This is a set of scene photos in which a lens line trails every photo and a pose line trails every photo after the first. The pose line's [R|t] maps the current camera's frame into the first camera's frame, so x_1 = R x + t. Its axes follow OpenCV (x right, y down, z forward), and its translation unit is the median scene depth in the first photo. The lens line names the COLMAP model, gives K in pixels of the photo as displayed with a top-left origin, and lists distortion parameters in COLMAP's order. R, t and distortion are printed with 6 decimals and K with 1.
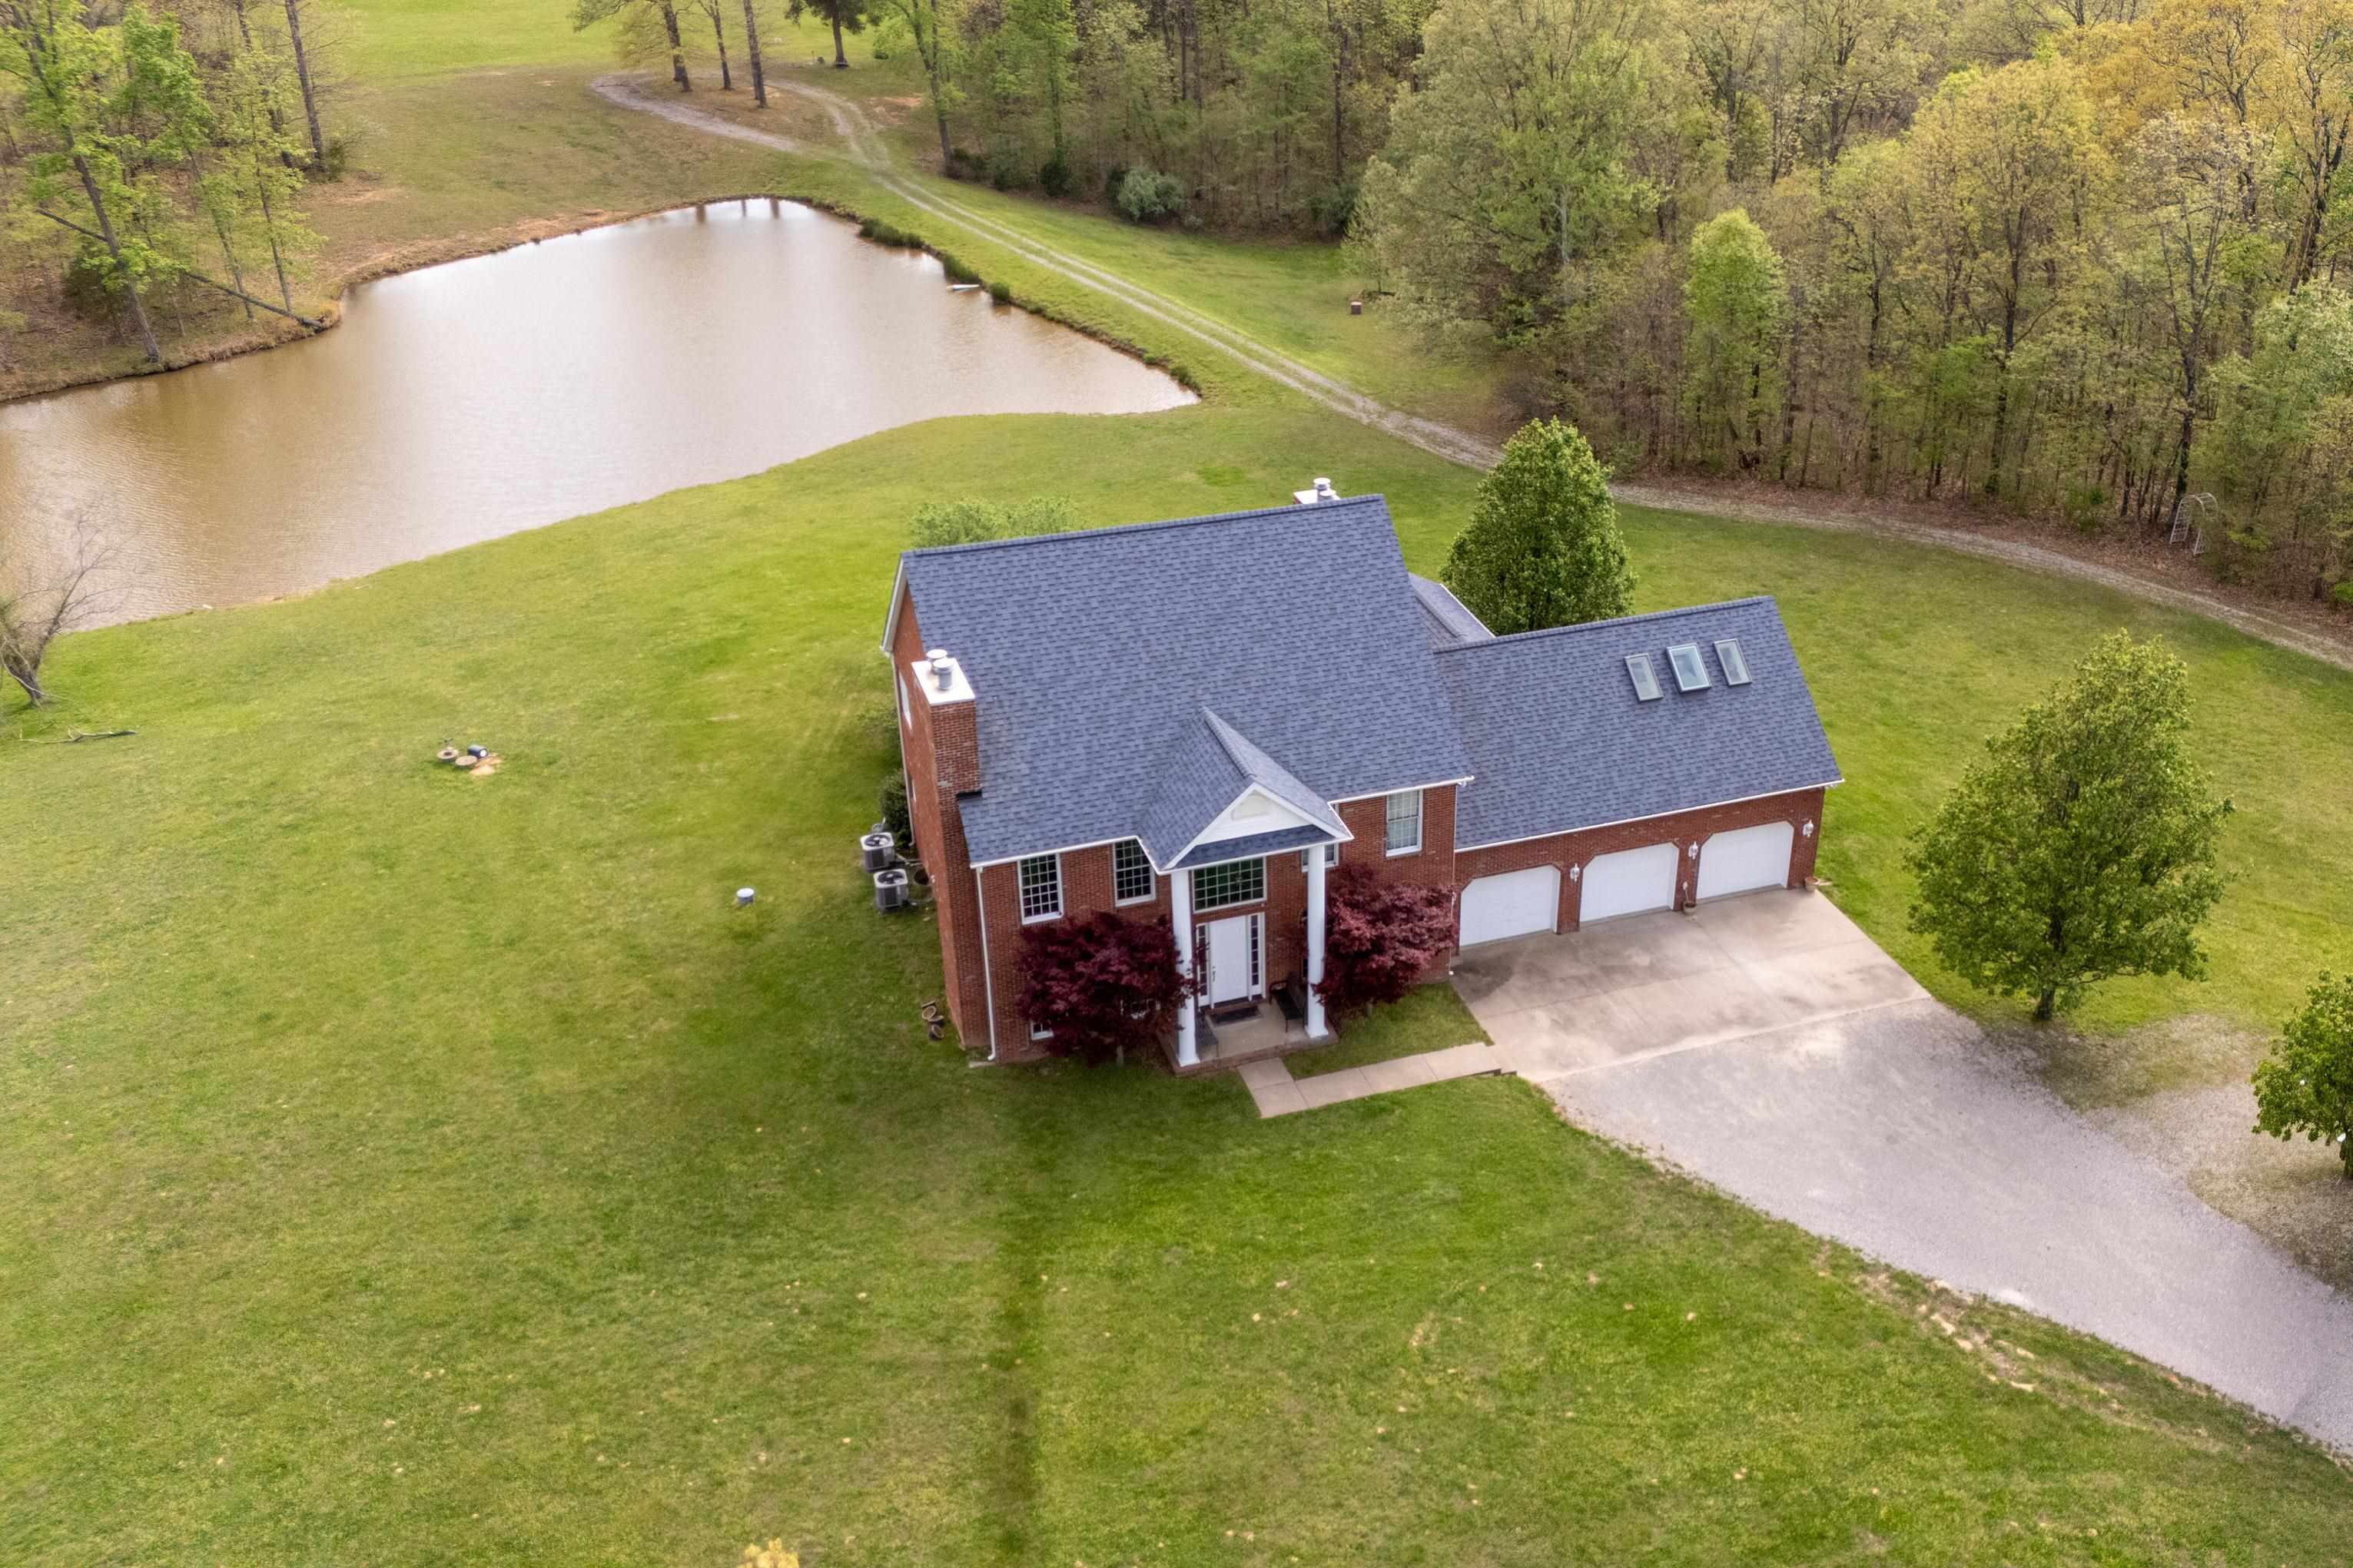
lens RADIAL K [[2049.2, 0, 1360.5], [0, 2049.2, 739.5], [0, 0, 1]] dist [0.081197, -0.087226]
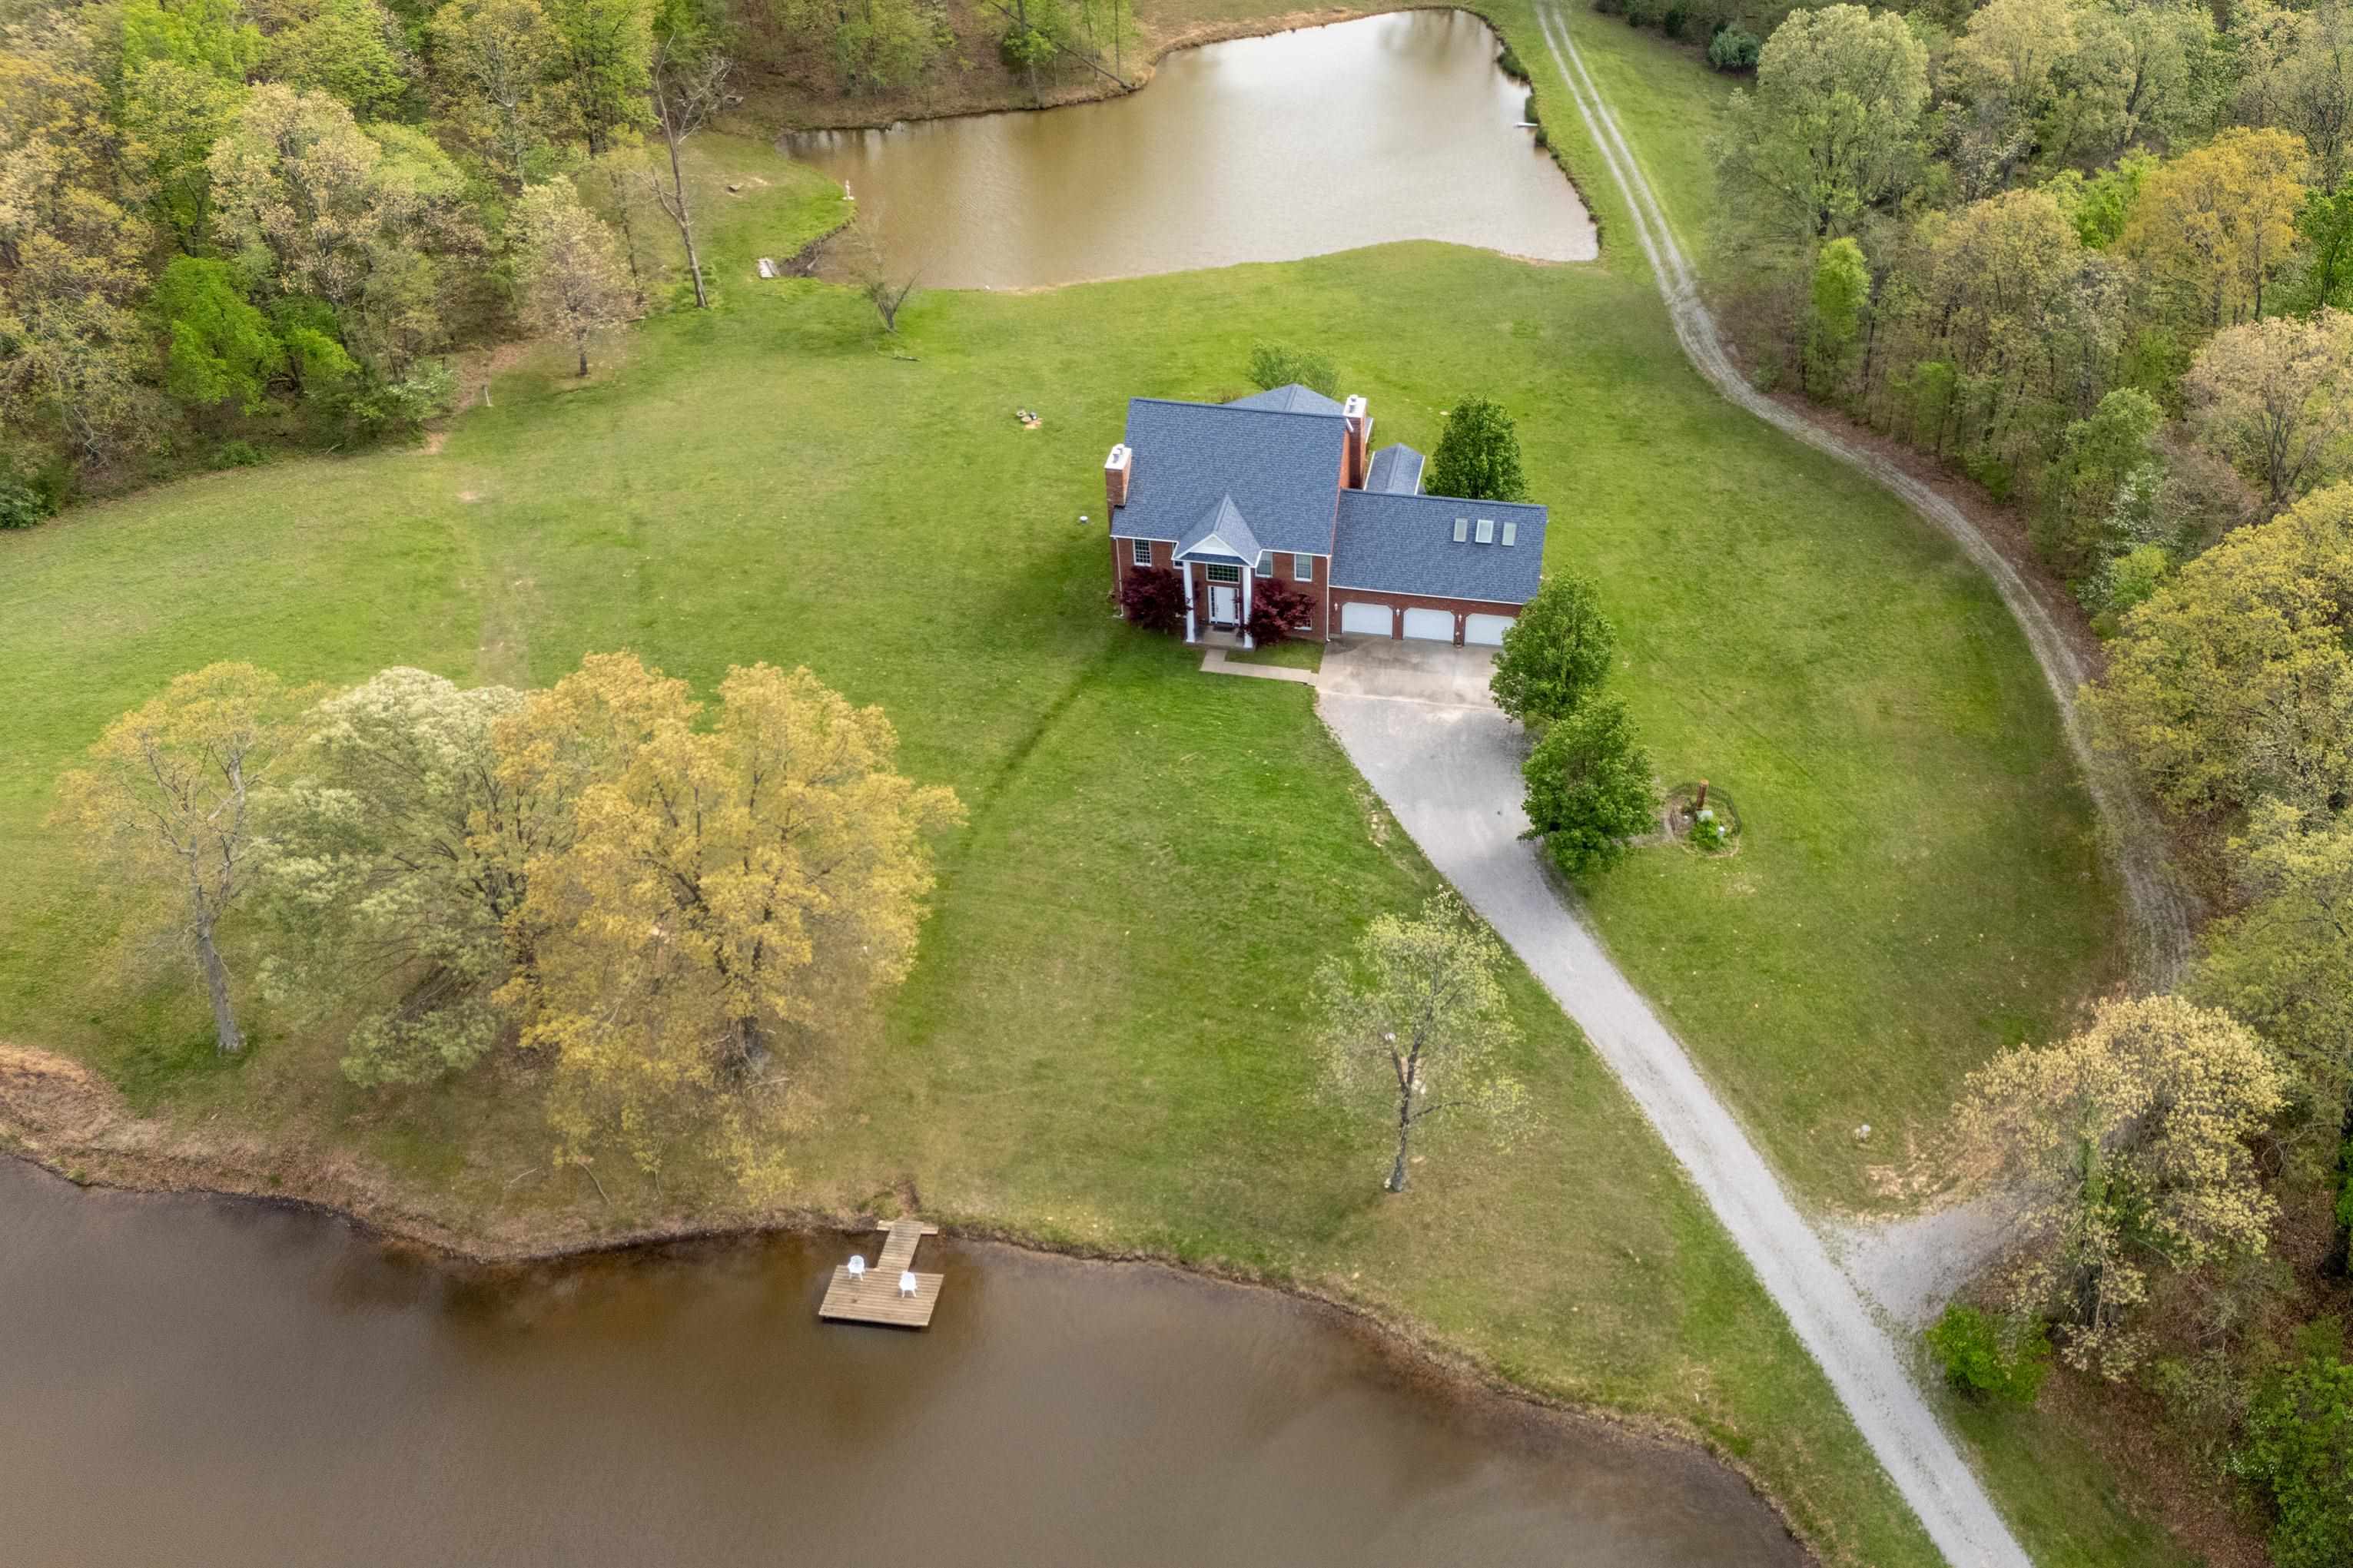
lens RADIAL K [[2019.7, 0, 1388.8], [0, 2019.7, 795.0], [0, 0, 1]] dist [0.163017, -0.369324]
pose [[0.880659, 0.309110, -0.359015, 0.936546], [-0.227368, 0.940605, 0.252124, -0.292667], [0.415625, -0.140407, 0.898633, -0.950919]]
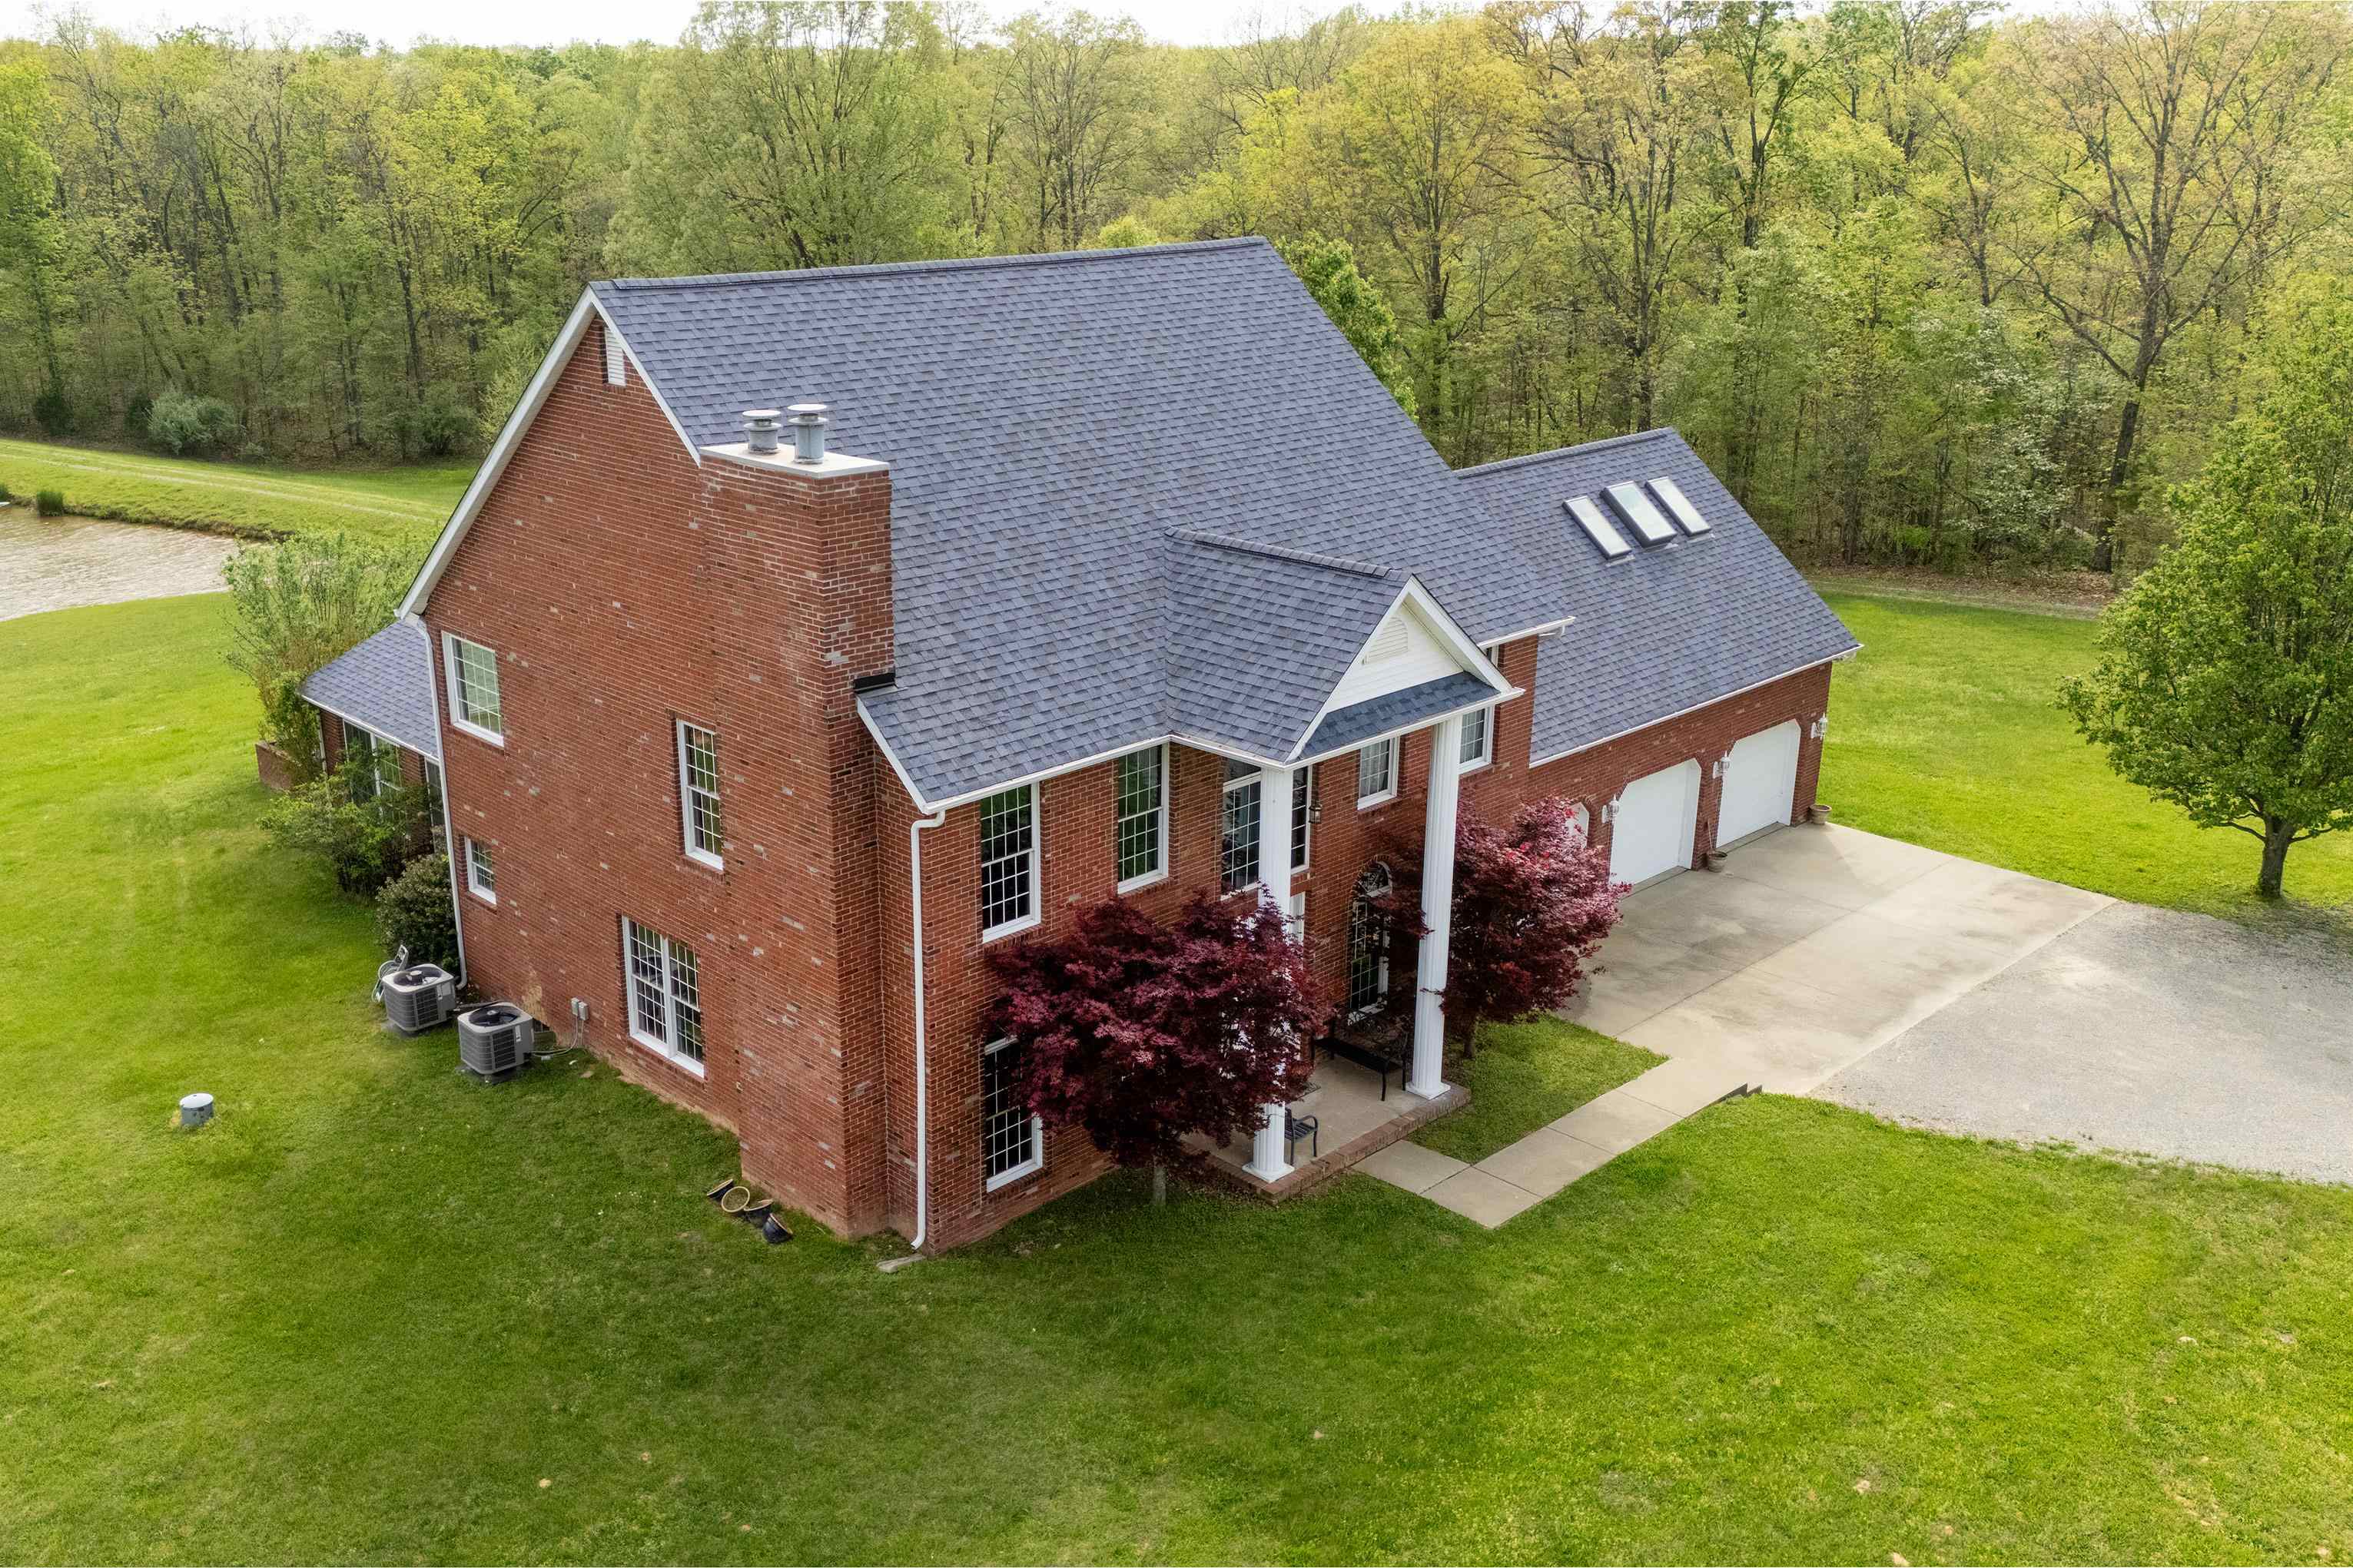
lens RADIAL K [[2057.4, 0, 1046.0], [0, 2057.4, 752.6], [0, 0, 1]] dist [0.064079, -0.098454]
pose [[0.925652, -0.126790, 0.356501, -0.291665], [0.185374, 0.973329, -0.135157, 0.104184], [-0.329856, 0.191195, 0.924467, 0.470945]]
